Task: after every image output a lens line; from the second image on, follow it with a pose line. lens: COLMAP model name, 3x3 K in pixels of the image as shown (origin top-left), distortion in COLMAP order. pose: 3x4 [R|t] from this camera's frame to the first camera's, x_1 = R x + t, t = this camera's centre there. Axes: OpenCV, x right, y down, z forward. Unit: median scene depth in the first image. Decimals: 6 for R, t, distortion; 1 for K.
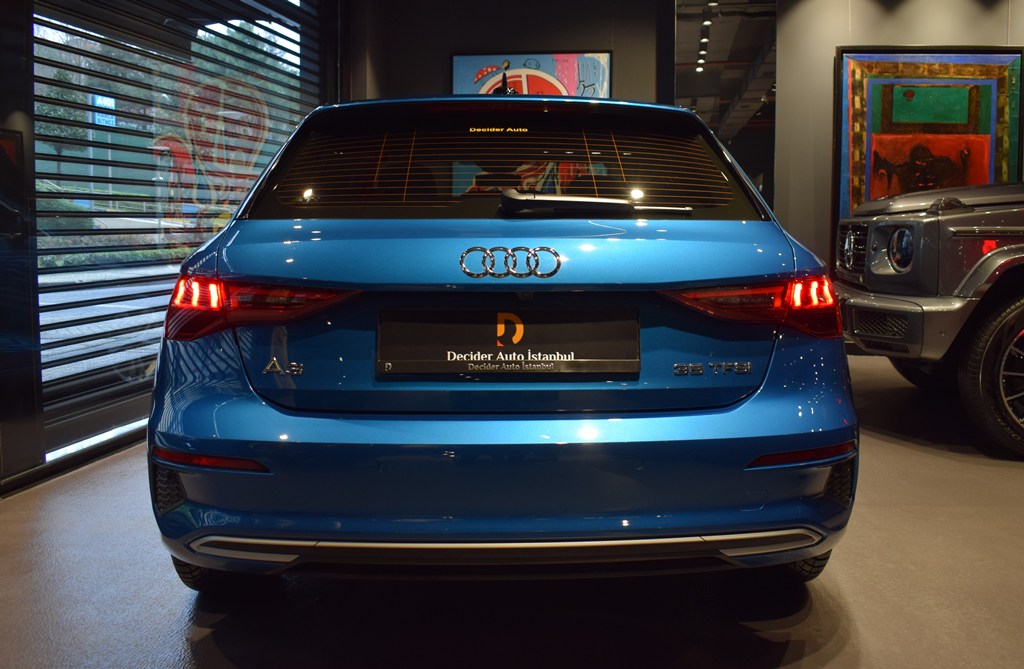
lens RADIAL K [[934.1, 0, 512.0], [0, 934.1, 334.5], [0, 0, 1]] dist [-0.097653, -0.005891]
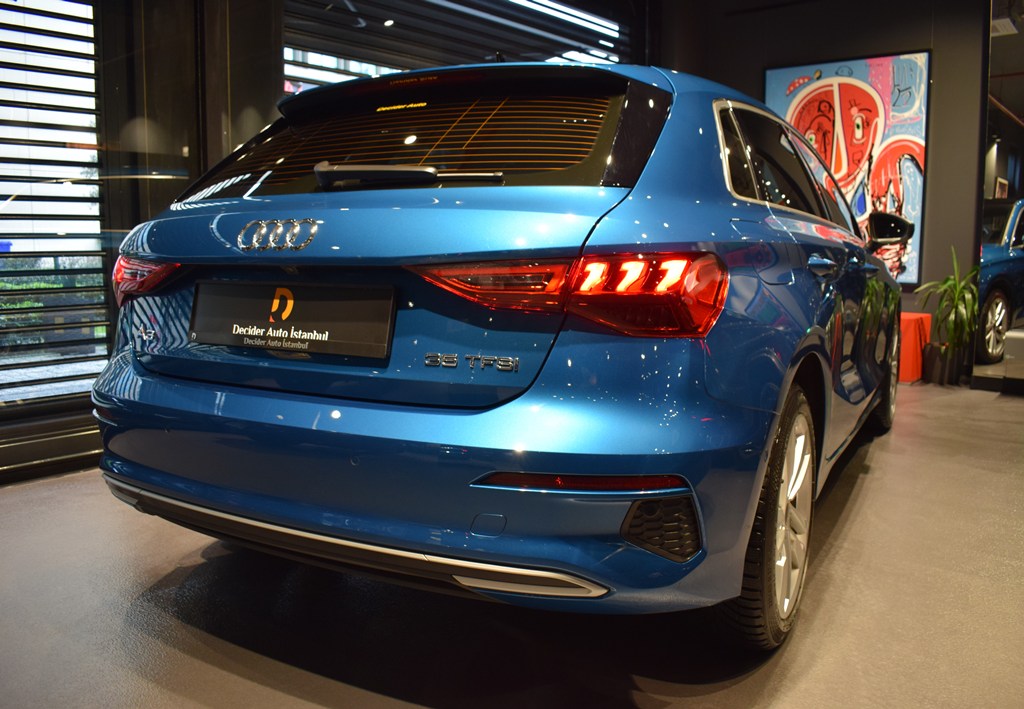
lens RADIAL K [[814.4, 0, 514.5], [0, 814.4, 373.0], [0, 0, 1]] dist [-0.081156, 0.004185]
pose [[0.861831, 0.078247, -0.501123, 0.608750], [-0.060991, 0.996847, 0.050759, 0.007313], [0.503515, -0.013181, 0.863886, 0.377271]]
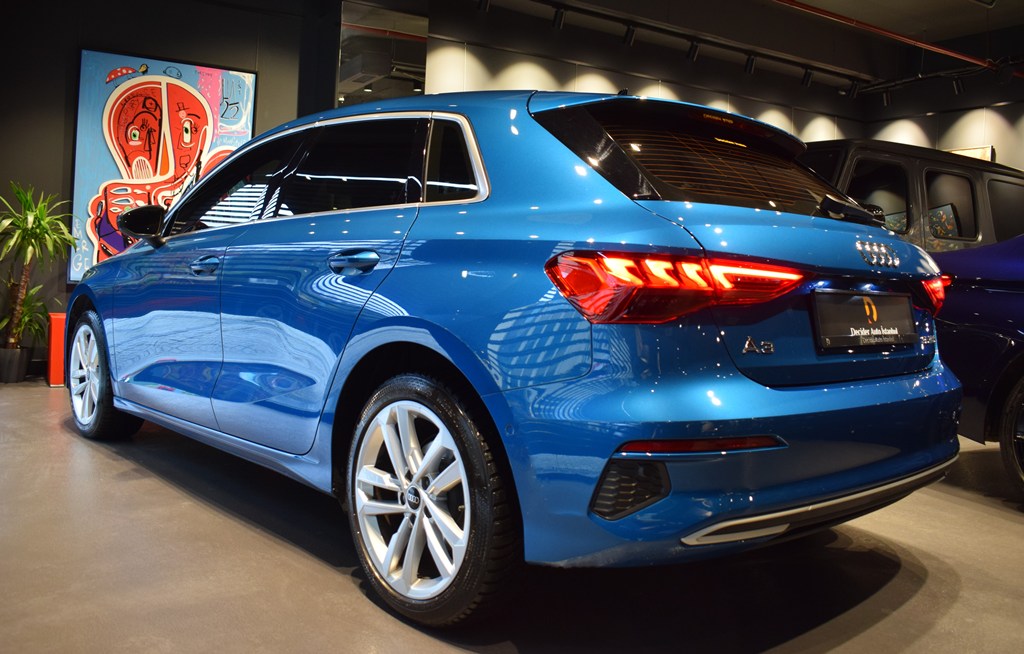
lens RADIAL K [[874.9, 0, 512.0], [0, 874.9, 327.0], [0, 0, 1]] dist [-0.081881, 0.006131]
pose [[0.762557, -0.008319, 0.646867, -1.050703], [0.036733, 0.998861, -0.030457, 0.032976], [-0.645877, 0.046986, 0.761994, 0.424578]]
